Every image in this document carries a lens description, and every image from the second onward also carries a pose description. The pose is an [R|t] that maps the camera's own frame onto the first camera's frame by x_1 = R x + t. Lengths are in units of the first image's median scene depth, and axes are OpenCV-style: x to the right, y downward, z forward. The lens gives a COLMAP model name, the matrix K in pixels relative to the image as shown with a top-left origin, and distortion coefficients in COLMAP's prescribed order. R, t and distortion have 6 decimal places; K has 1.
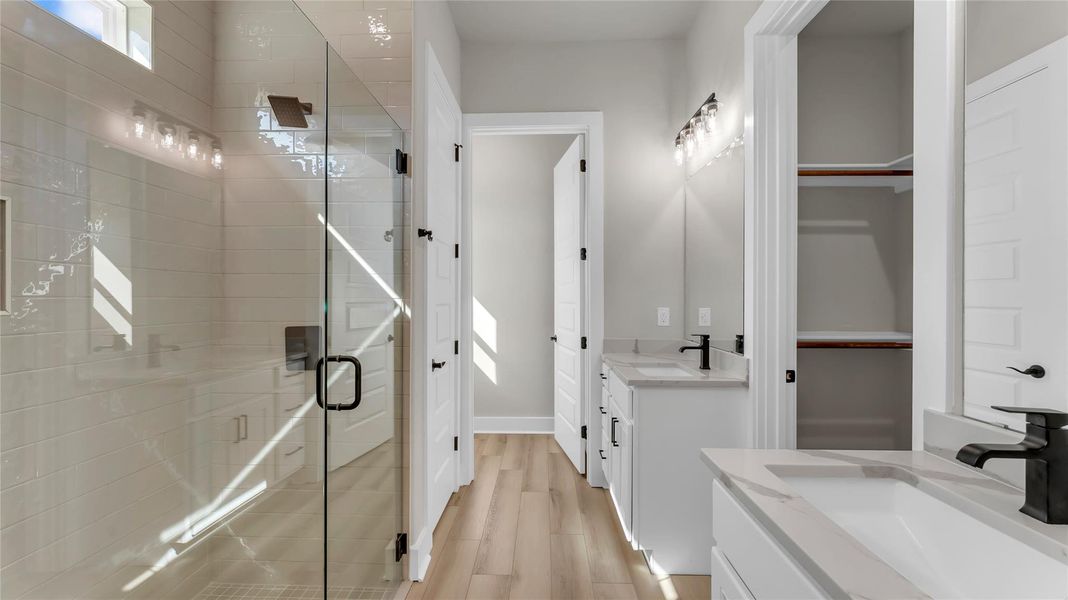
lens RADIAL K [[442.2, 0, 534.0], [0, 442.2, 300.0], [0, 0, 1]] dist [0.001834, -0.000092]
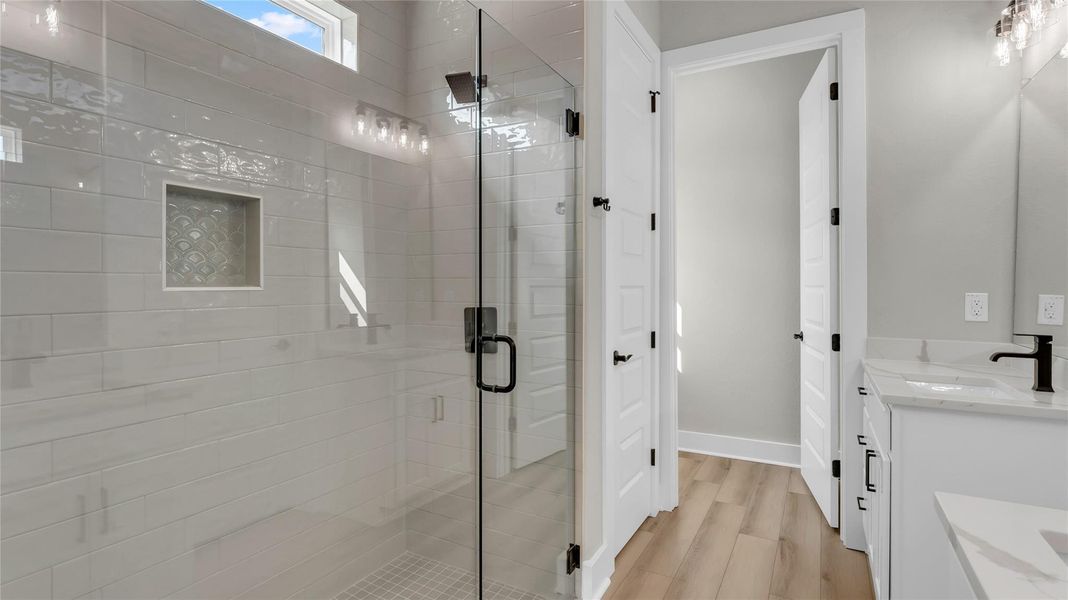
lens RADIAL K [[541.0, 0, 515.0], [0, 541.0, 288.9], [0, 0, 1]] dist [0.015737, -0.016014]
pose [[0.881803, 0.003818, -0.471602, 0.076212], [-0.002478, 0.999991, 0.003462, 0.010961], [0.471611, -0.001884, 0.881804, -0.006149]]
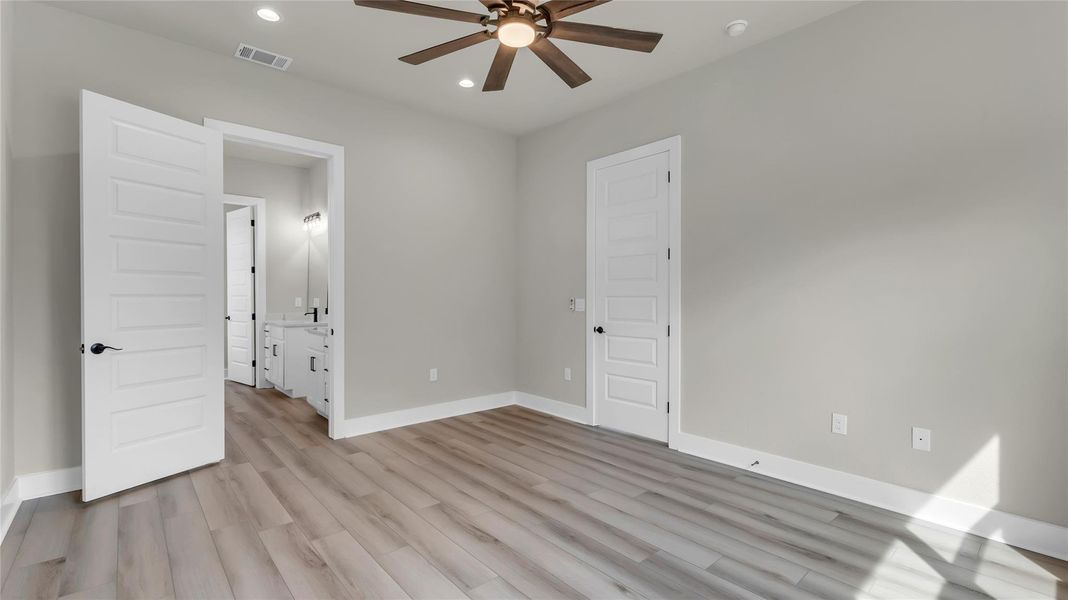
lens RADIAL K [[491.6, 0, 534.0], [0, 491.6, 300.0], [0, 0, 1]] dist [0.001720, 0.000109]
pose [[0.755622, -0.001523, 0.655006, -0.396363], [-0.003260, 0.999976, 0.006087, 0.010340], [-0.655000, -0.006735, 0.755599, -1.517131]]
